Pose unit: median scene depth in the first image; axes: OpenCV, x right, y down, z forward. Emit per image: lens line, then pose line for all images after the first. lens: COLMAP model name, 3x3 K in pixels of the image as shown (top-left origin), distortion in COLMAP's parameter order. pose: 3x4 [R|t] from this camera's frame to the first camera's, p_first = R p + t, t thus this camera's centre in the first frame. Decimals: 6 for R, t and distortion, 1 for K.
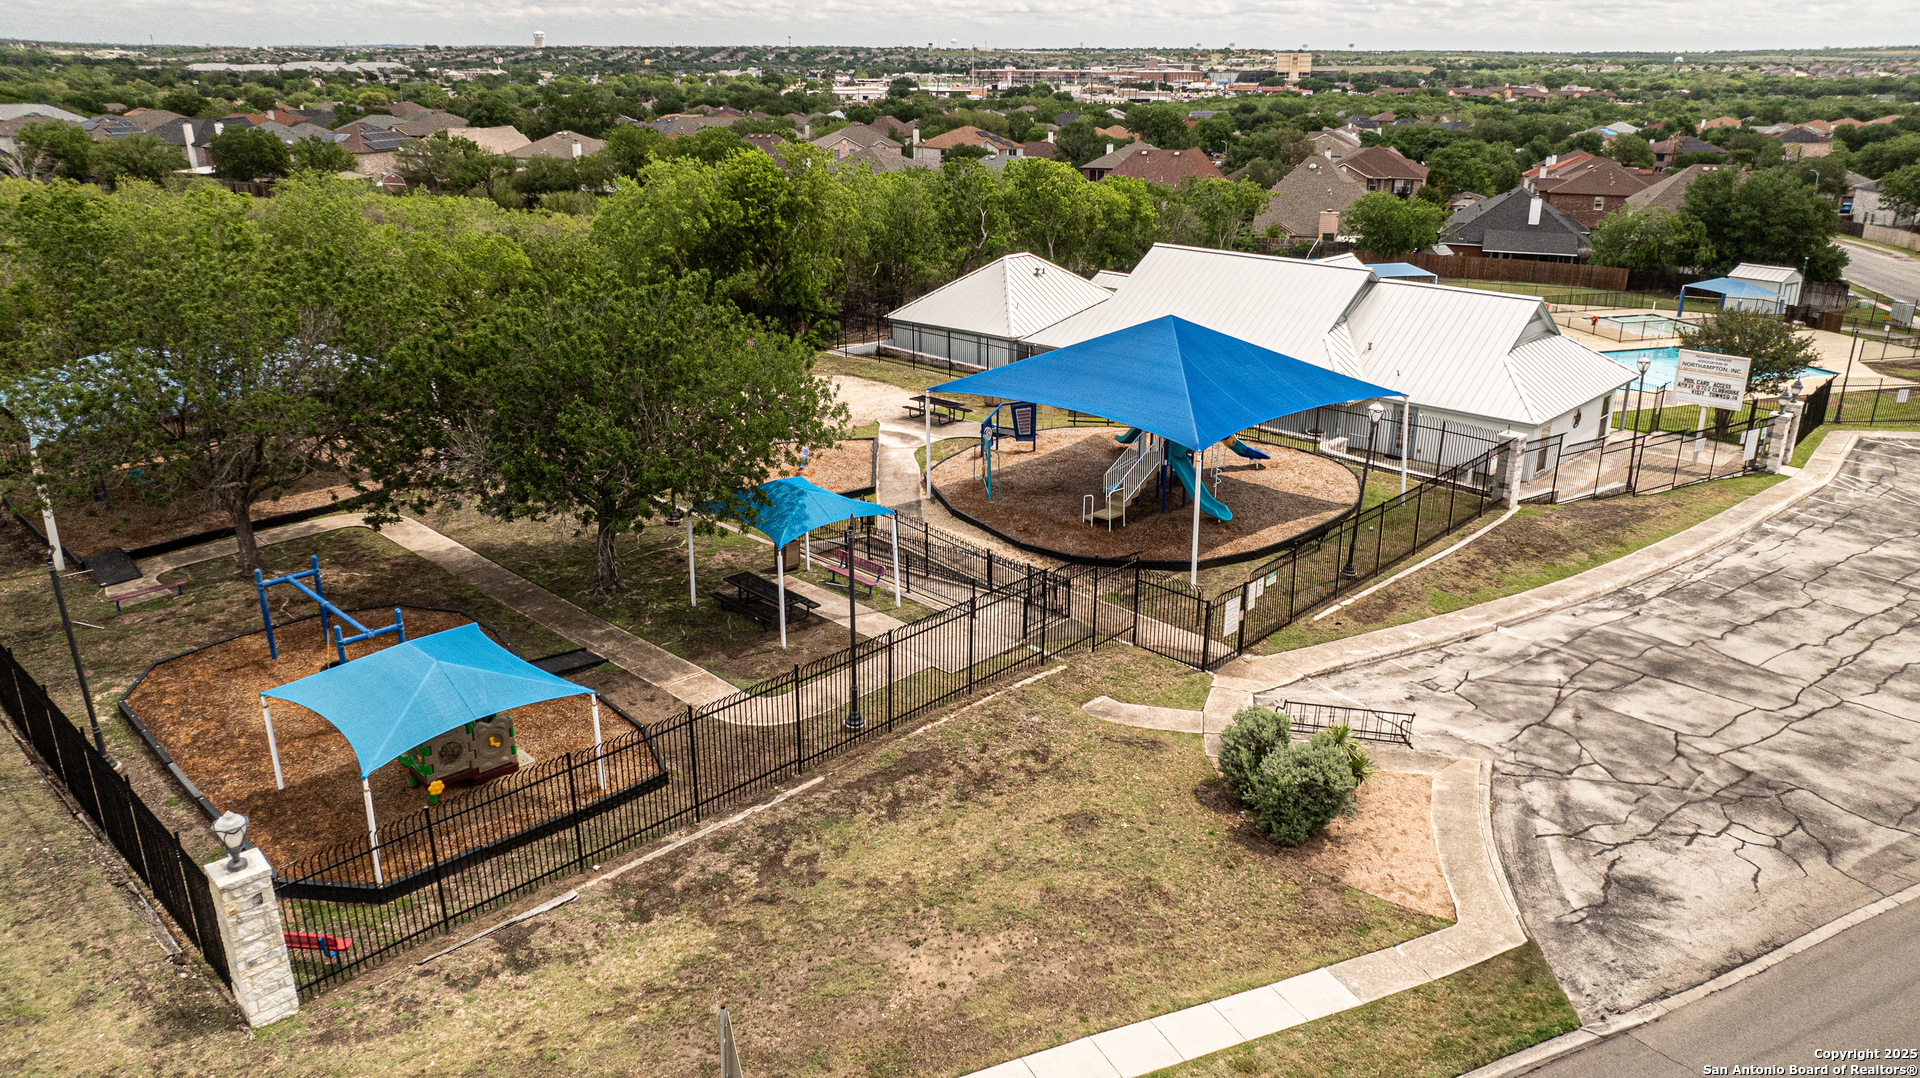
lens RADIAL K [[1378.1, 0, 960.0], [0, 1378.1, 539.0], [0, 0, 1]] dist [-0.161666, -0.000338]
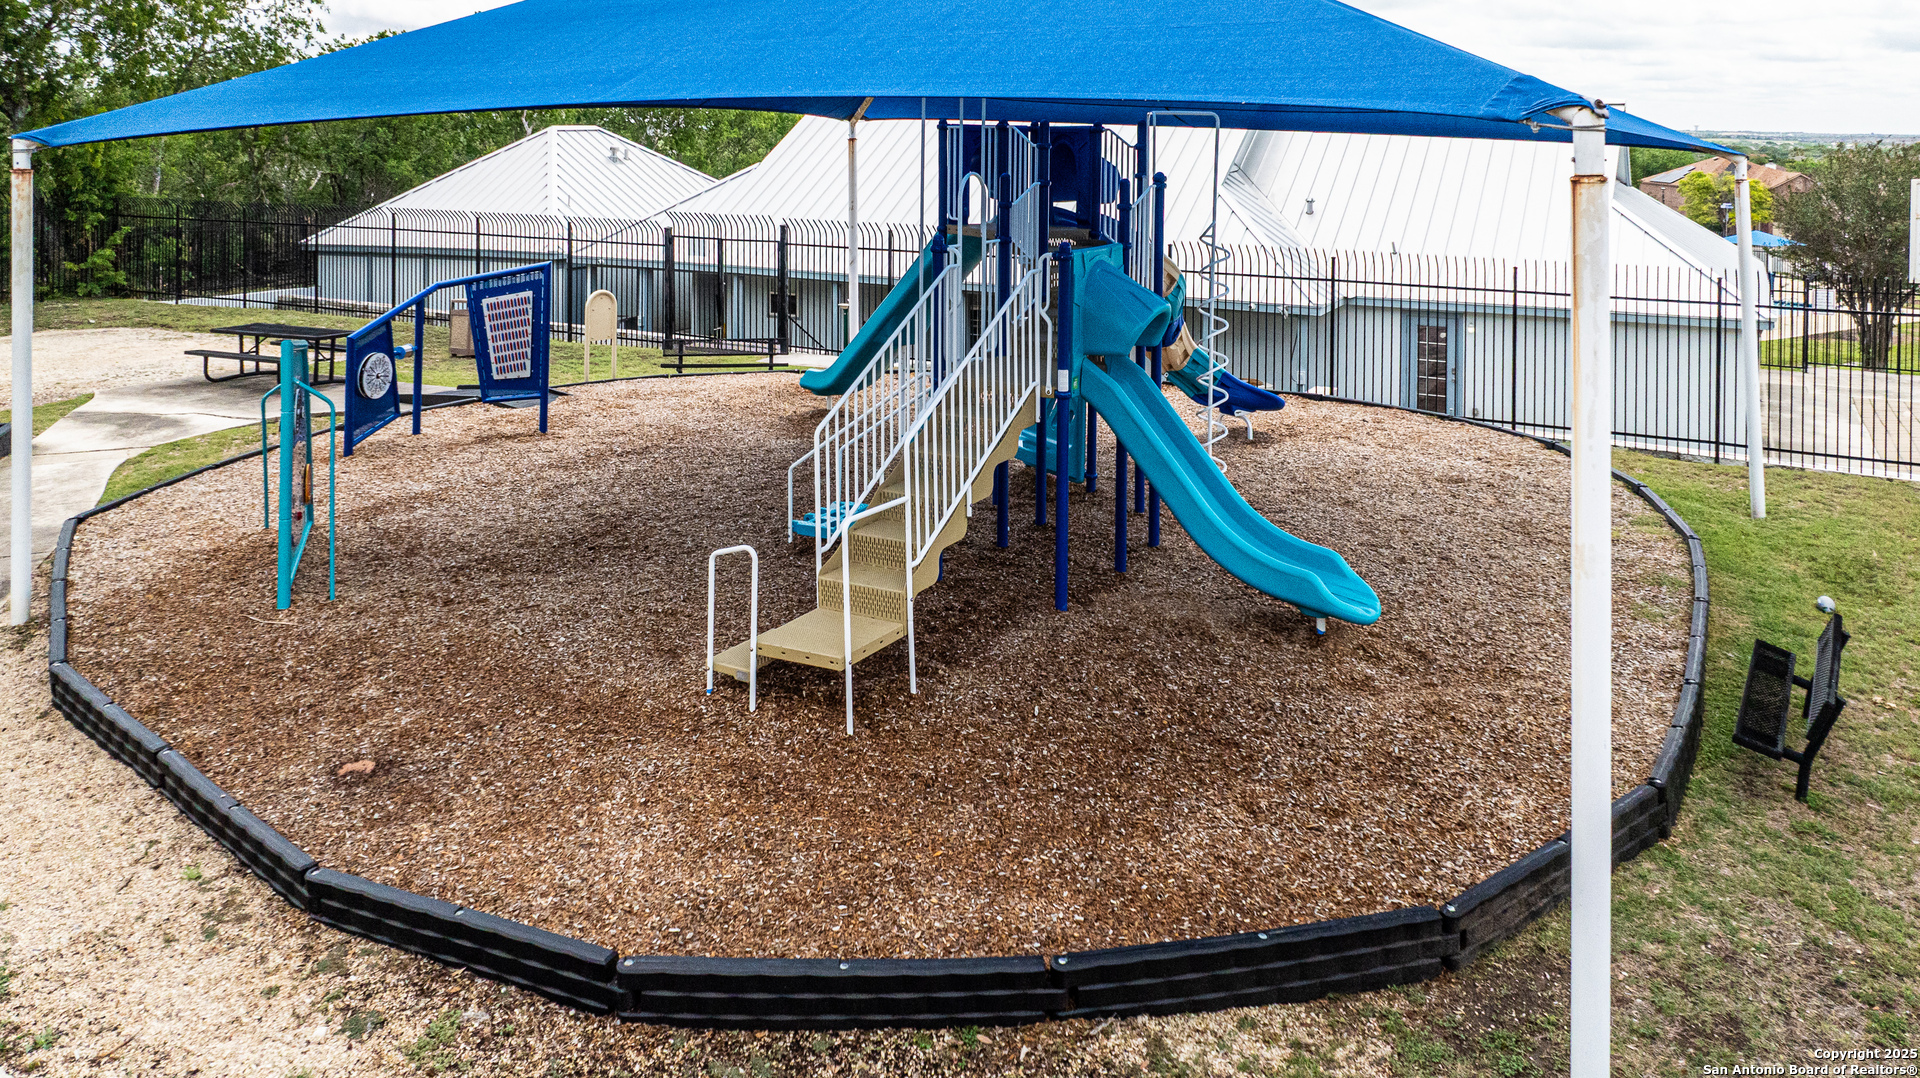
lens RADIAL K [[1378.1, 0, 960.0], [0, 1378.1, 539.0], [0, 0, 1]] dist [-0.161666, -0.000338]
pose [[0.965244, -0.077350, 0.249642, 0.066853], [0.091223, 0.994837, -0.044471, -0.018769], [-0.244914, 0.065699, 0.967316, 0.695435]]
